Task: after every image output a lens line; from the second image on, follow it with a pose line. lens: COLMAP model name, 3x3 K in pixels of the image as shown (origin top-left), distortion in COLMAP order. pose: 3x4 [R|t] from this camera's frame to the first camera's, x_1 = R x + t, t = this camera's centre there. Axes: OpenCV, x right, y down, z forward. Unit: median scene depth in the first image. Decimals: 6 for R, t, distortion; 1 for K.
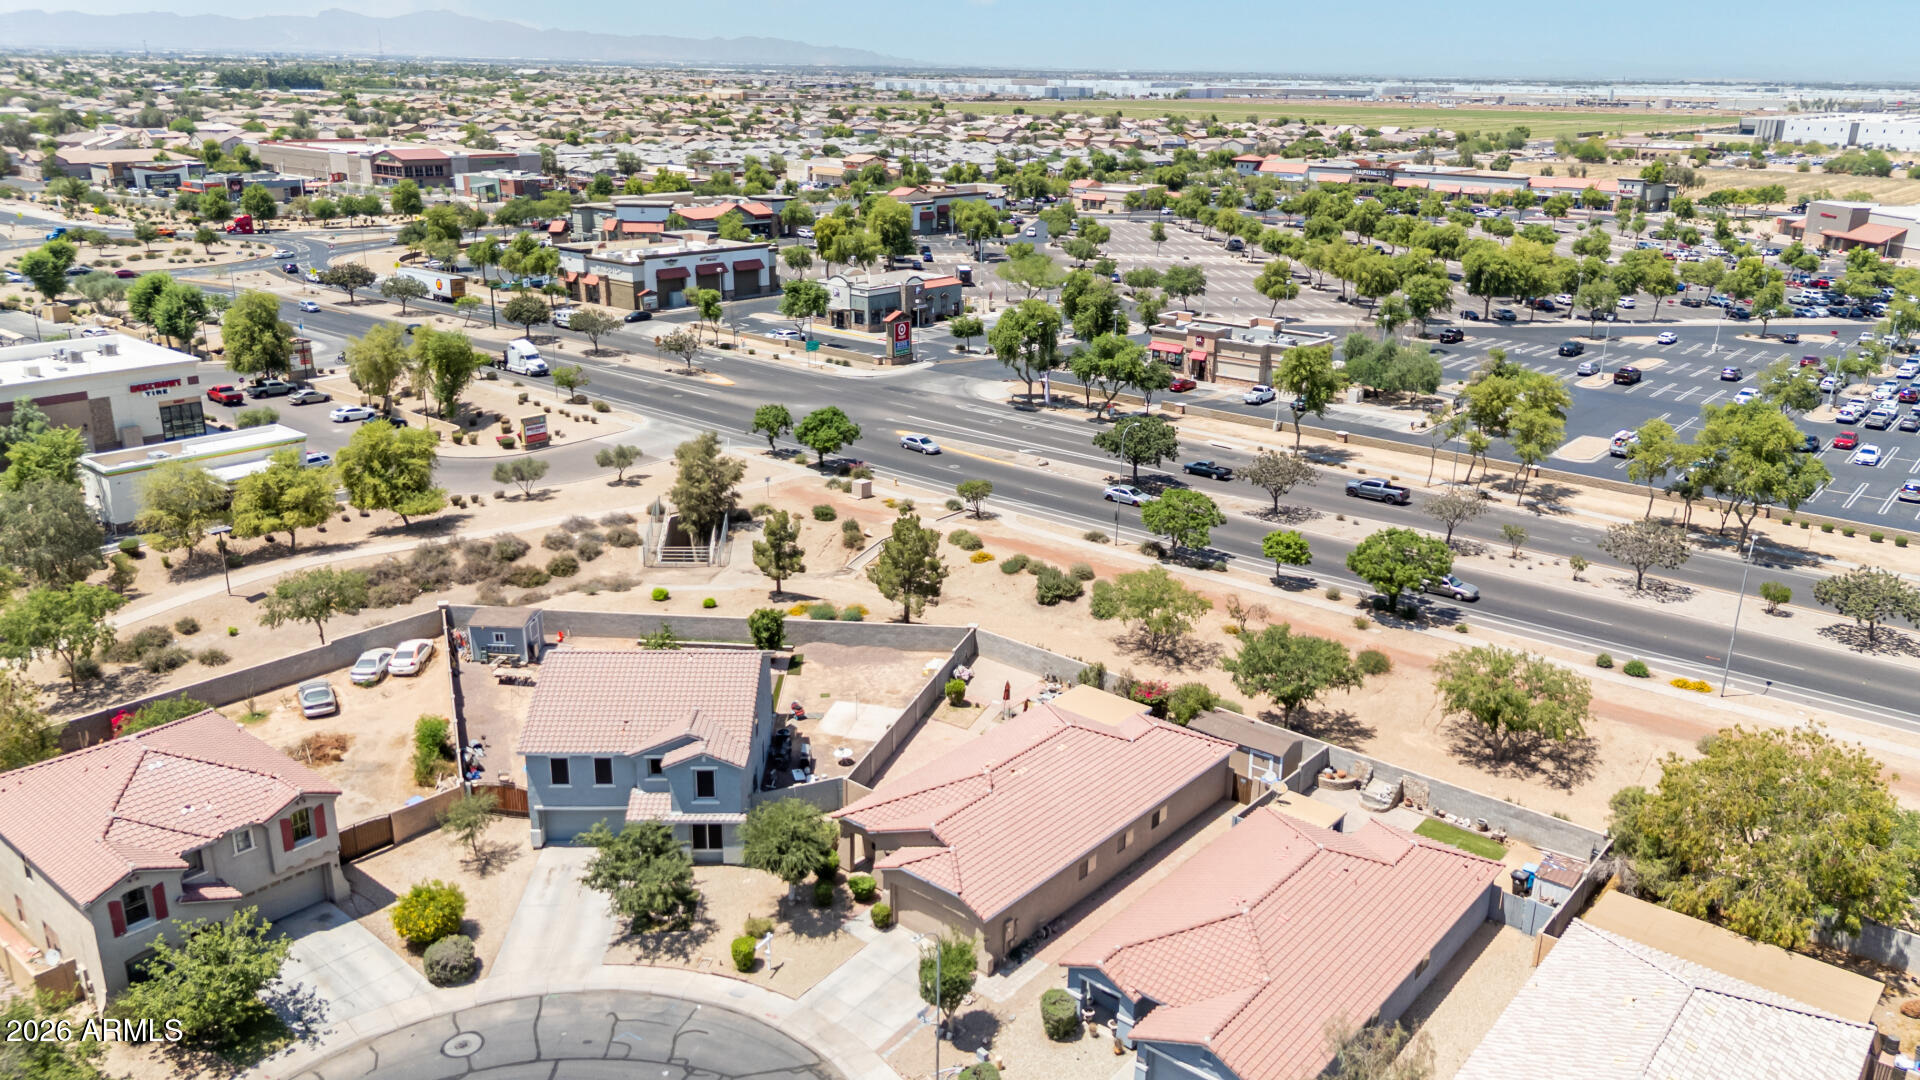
lens RADIAL K [[1403.3, 0, 964.2], [0, 1403.3, 554.7], [0, 0, 1]] dist [0.075567, -0.093165]
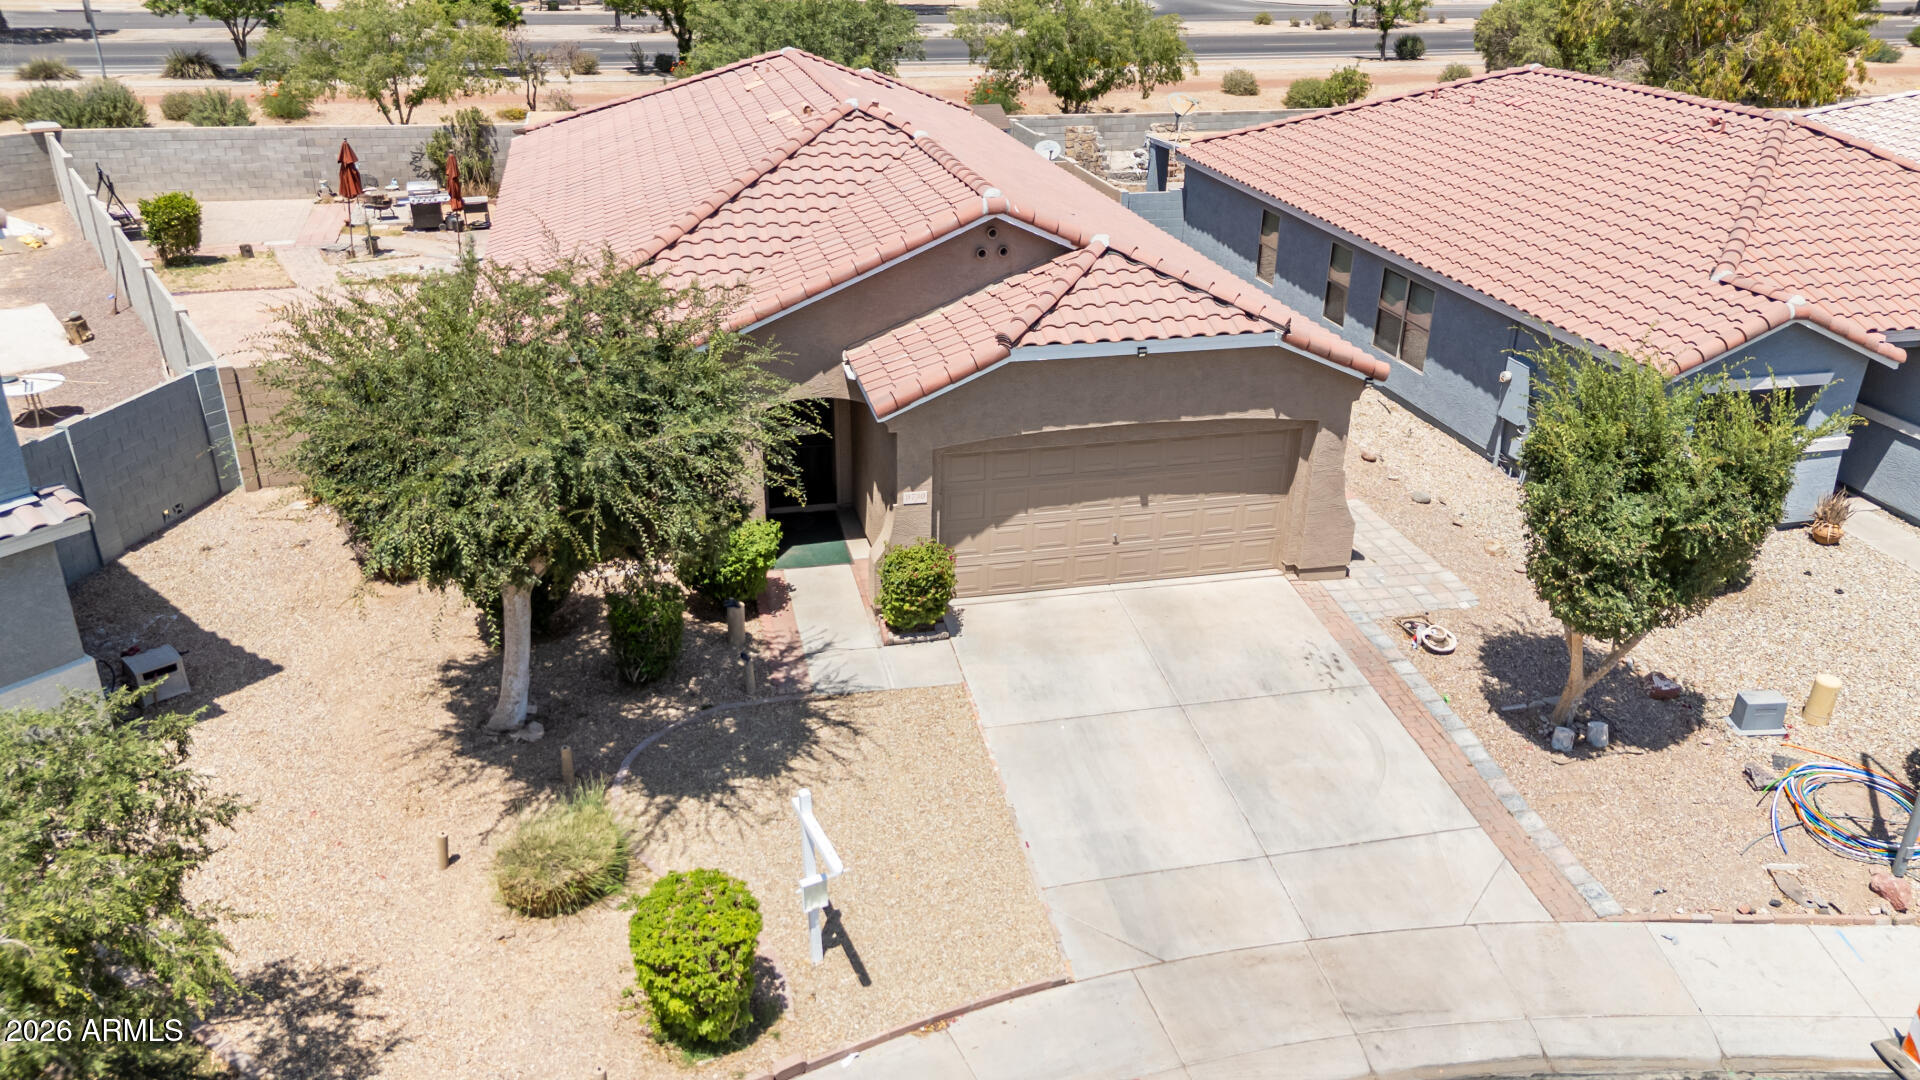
lens RADIAL K [[1403.3, 0, 981.5], [0, 1403.3, 551.3], [0, 0, 1]] dist [0.075567, -0.093165]
pose [[0.587160, -0.347732, 0.730976, -0.121652], [0.250530, 0.936756, 0.244383, 0.093501], [-0.769726, 0.039640, 0.637143, 0.408450]]
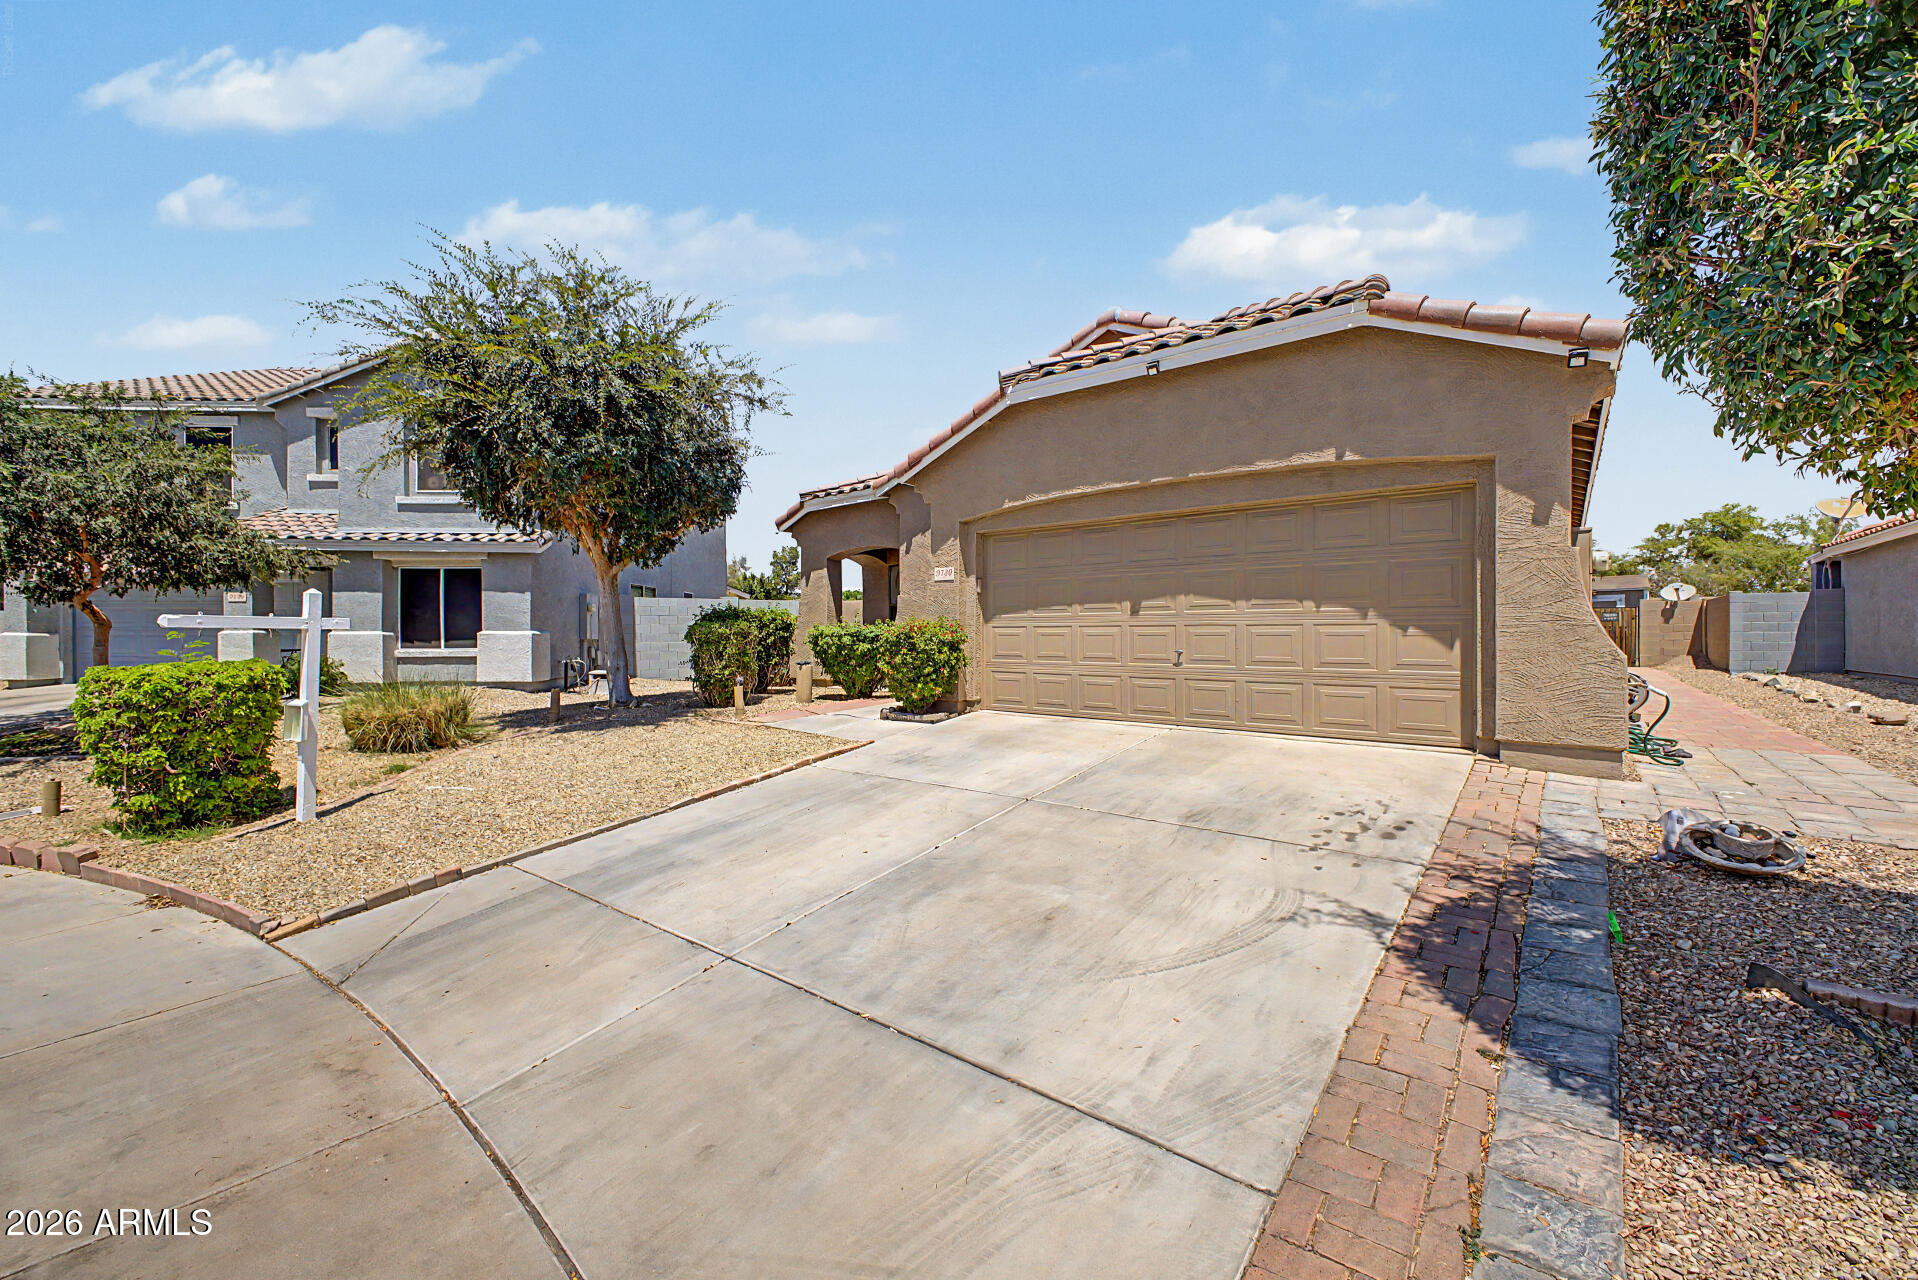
lens RADIAL K [[764.1, 0, 958.7], [0, 764.1, 634.5], [0, 0, 1]] dist [0.006497, -0.000213]
pose [[0.999419, -0.016738, 0.029685, -0.027224], [0.025473, 0.945554, -0.324465, 0.147414], [-0.022638, 0.325033, 0.945432, 0.433658]]
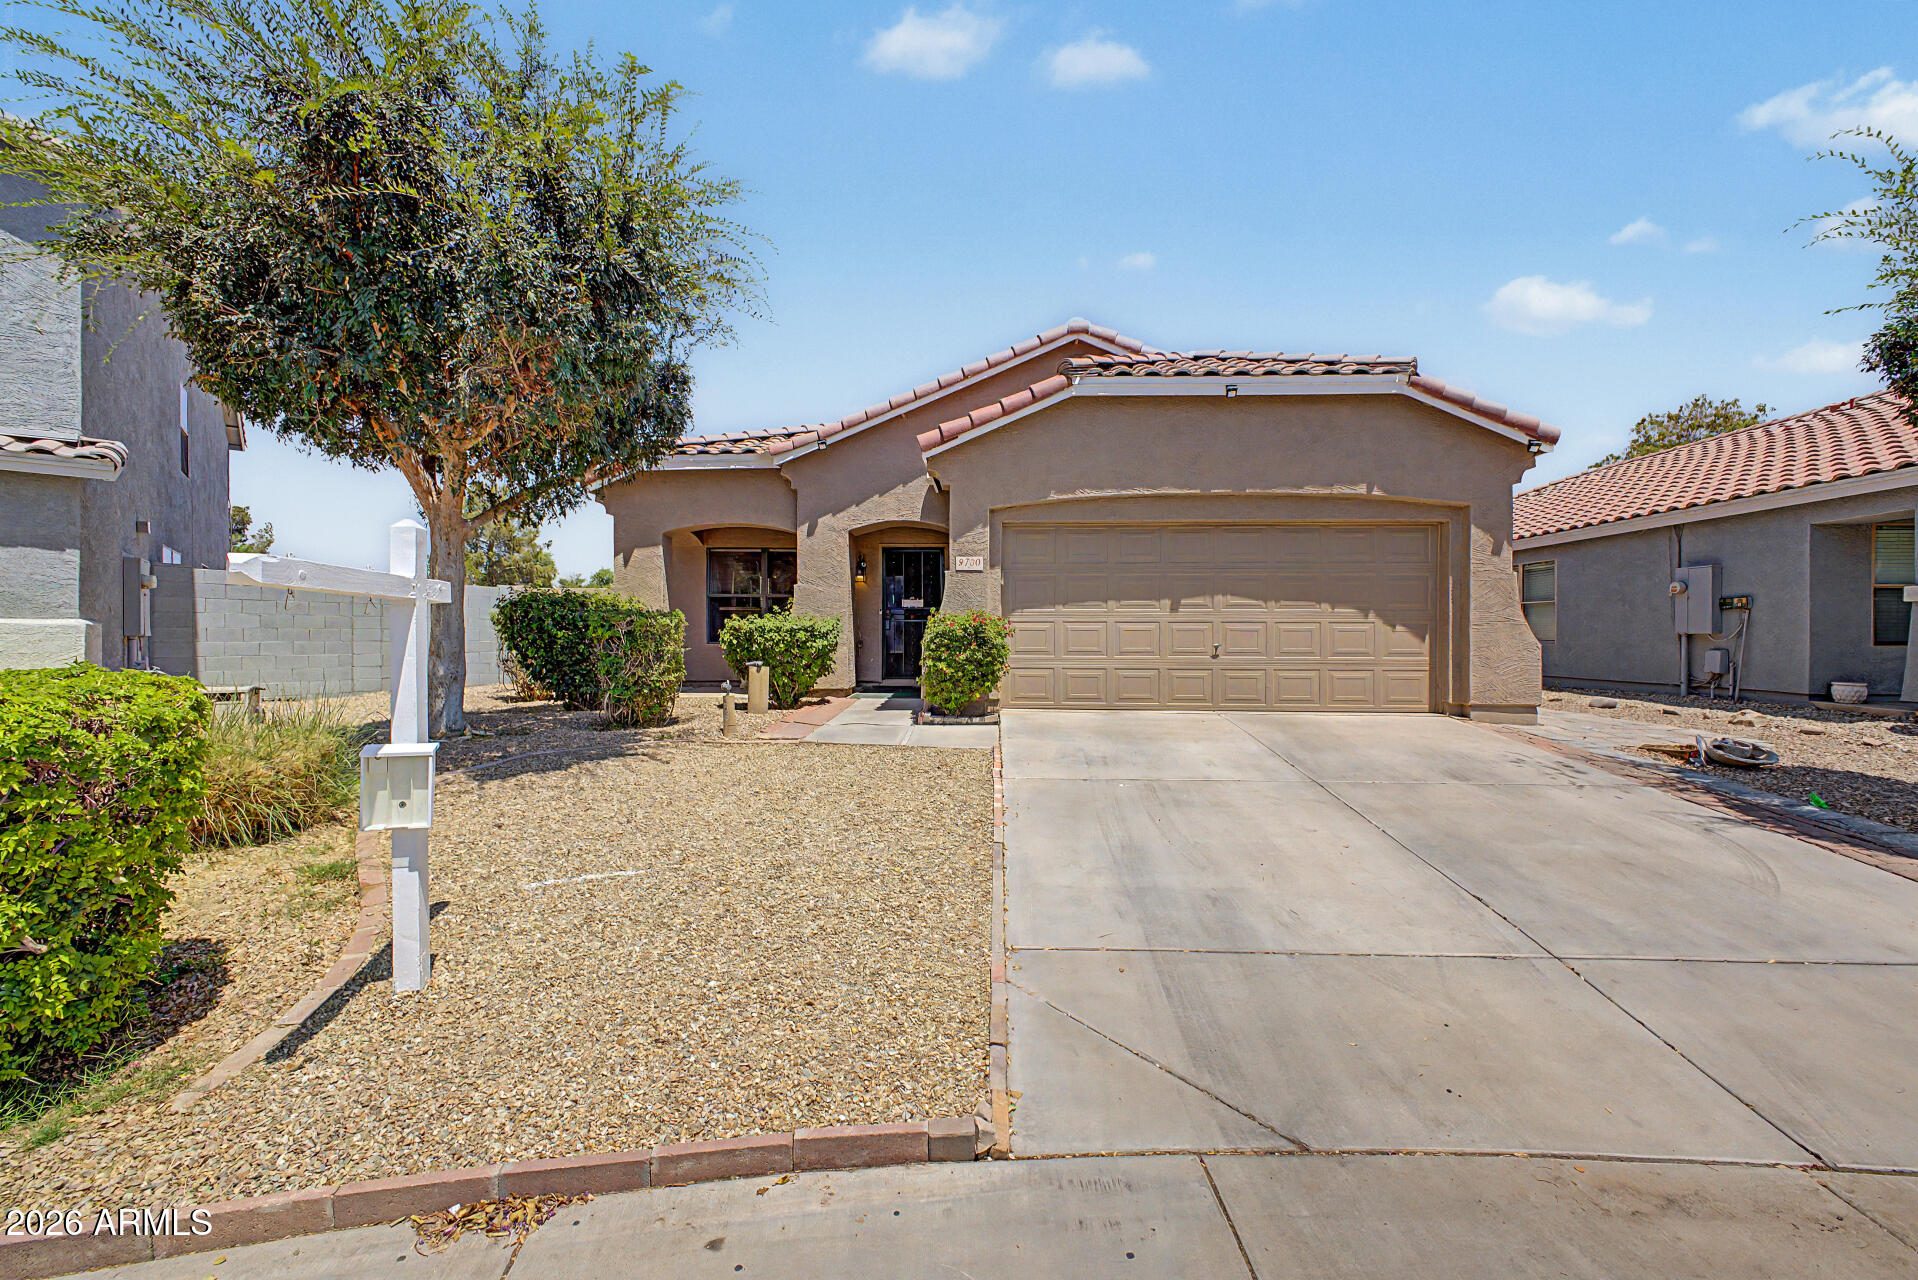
lens RADIAL K [[764.1, 0, 959.8], [0, 764.1, 639.5], [0, 0, 1]] dist [0.006497, -0.000213]
pose [[0.789557, -0.016525, 0.613455, -0.066617], [0.209239, 0.946986, -0.243795, 0.141113], [-0.576905, 0.320849, 0.751157, 0.451993]]
